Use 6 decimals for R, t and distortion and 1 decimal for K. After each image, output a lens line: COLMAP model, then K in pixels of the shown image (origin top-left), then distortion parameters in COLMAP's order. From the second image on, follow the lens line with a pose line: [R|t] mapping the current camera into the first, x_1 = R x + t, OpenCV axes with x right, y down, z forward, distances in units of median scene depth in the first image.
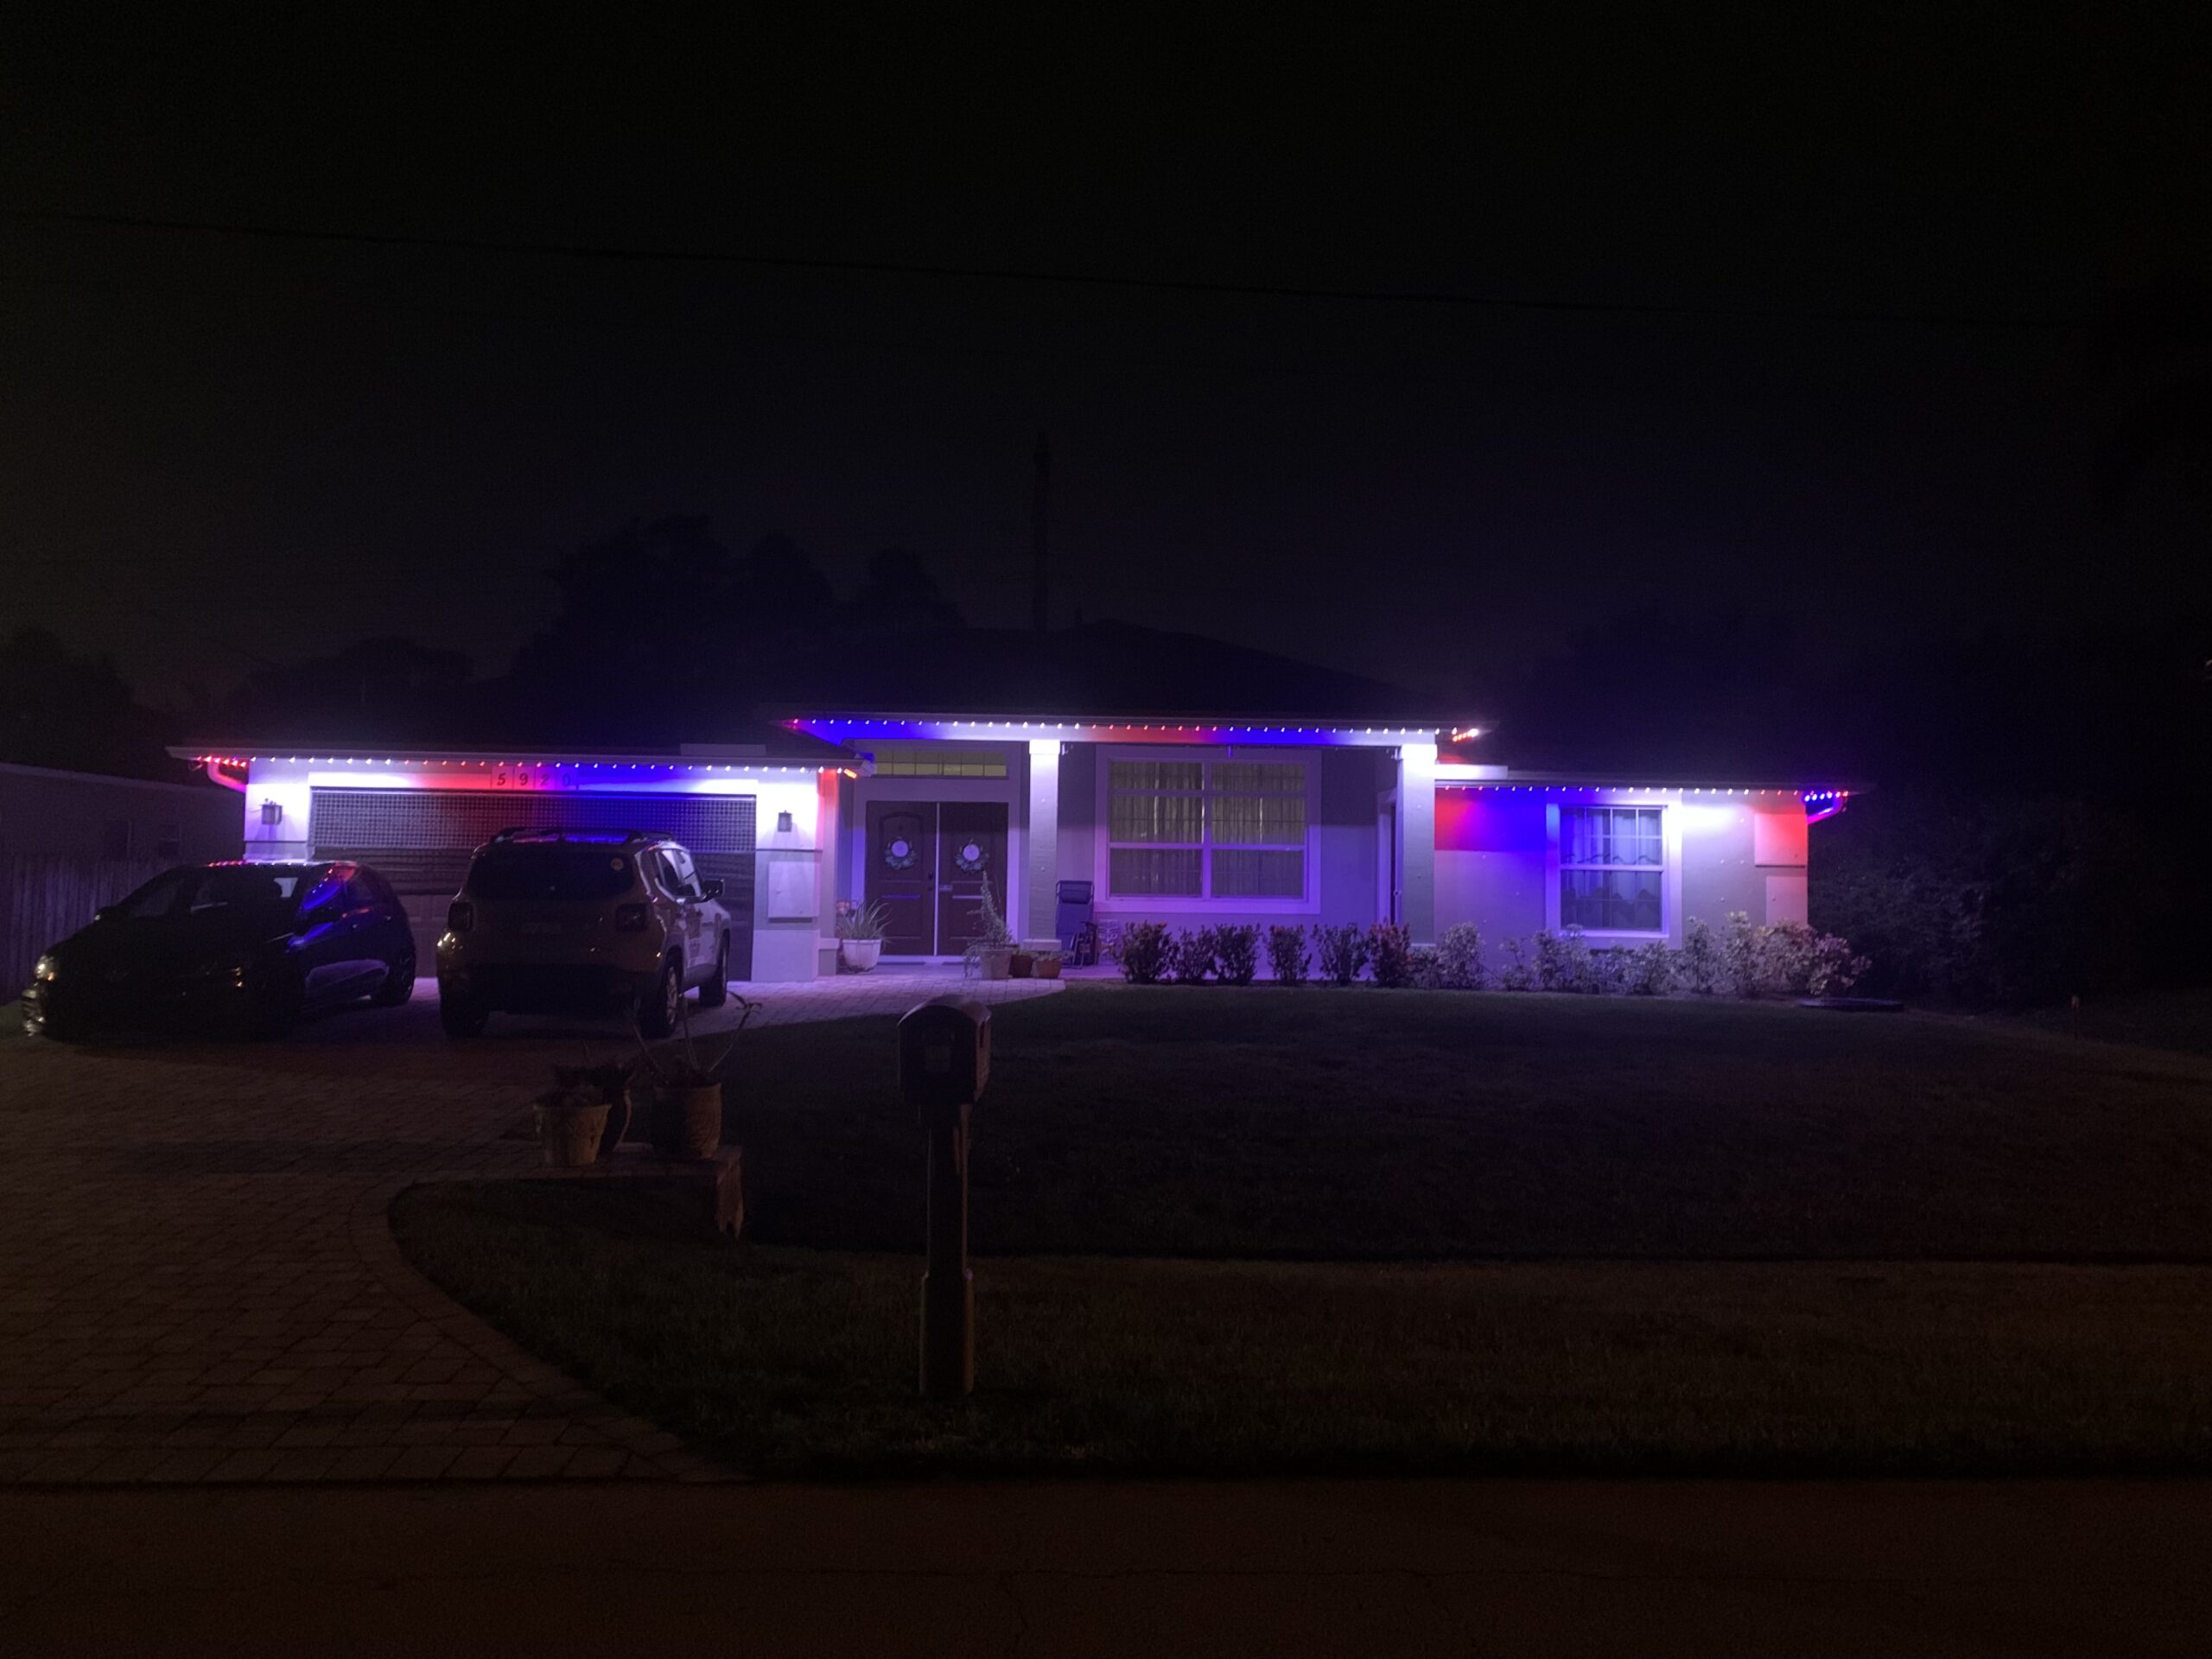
lens RADIAL K [[1688.3, 0, 1118.8], [0, 1688.3, 795.6], [0, 0, 1]] dist [0.054601, -0.017951]
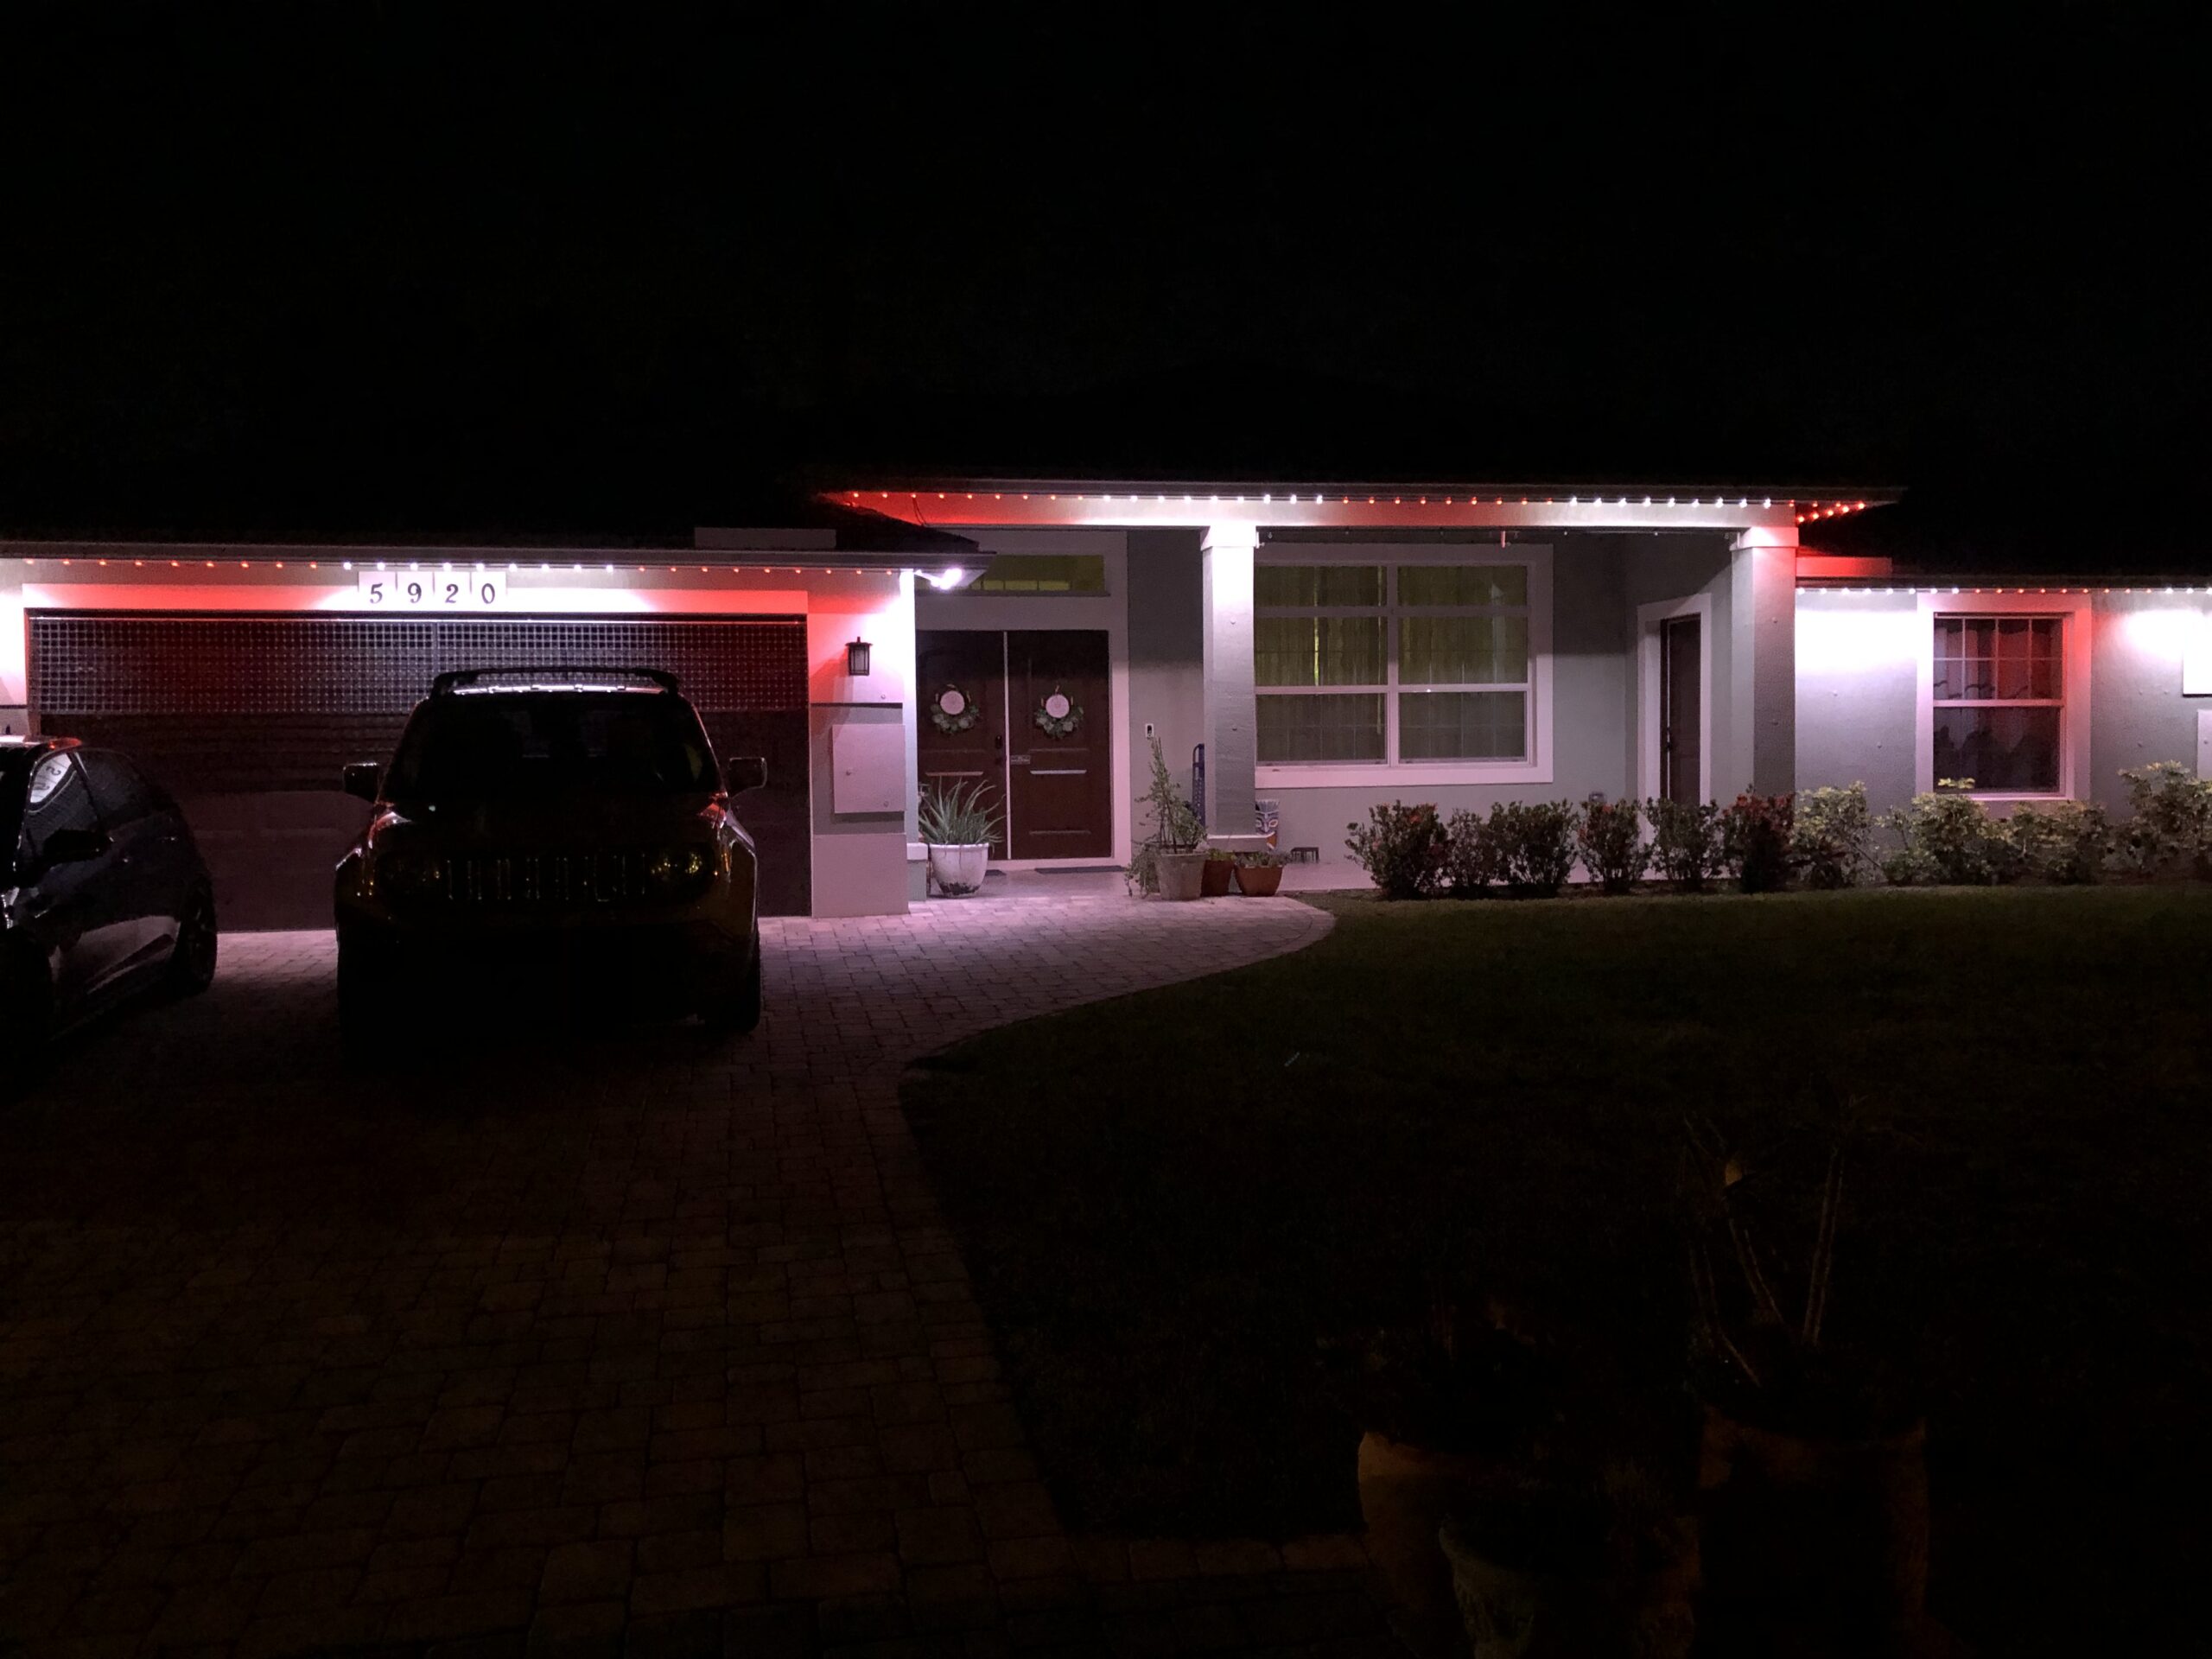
lens RADIAL K [[1819.1, 0, 1102.4], [0, 1819.1, 845.4], [0, 0, 1]] dist [0.042838, 0.011284]
pose [[0.990320, -0.033281, 0.134753, -0.195793], [0.018738, 0.993998, 0.107785, 0.013061], [-0.137531, -0.104217, 0.985000, 0.321001]]
